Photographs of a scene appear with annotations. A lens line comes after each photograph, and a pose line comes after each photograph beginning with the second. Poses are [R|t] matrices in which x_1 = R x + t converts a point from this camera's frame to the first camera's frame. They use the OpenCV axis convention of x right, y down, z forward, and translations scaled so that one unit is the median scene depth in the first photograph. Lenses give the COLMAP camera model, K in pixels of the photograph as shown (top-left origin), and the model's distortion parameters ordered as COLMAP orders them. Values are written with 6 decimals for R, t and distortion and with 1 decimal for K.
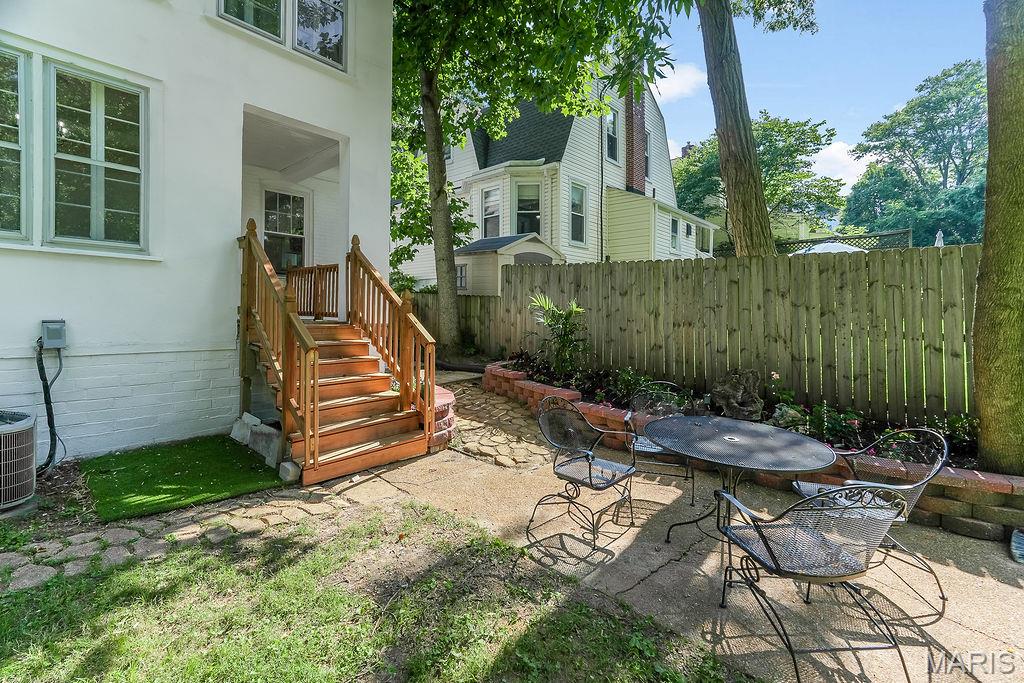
lens RADIAL K [[453.2, 0, 500.2], [0, 453.2, 316.5], [0, 0, 1]] dist [0.001039, 0.000305]
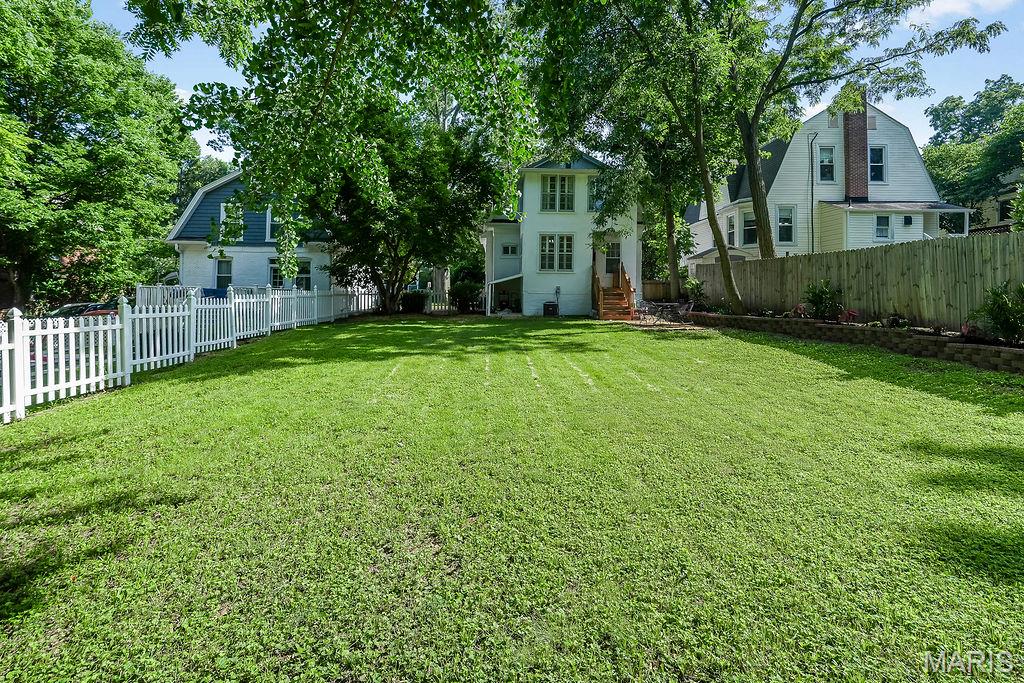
lens RADIAL K [[477.0, 0, 505.5], [0, 477.0, 303.8], [0, 0, 1]] dist [-0.000473, 0.000730]
pose [[0.713521, 0.000453, -0.700634, 1.303757], [-0.003806, 0.999988, -0.003230, 0.124668], [0.700623, 0.004971, 0.713514, -1.804001]]
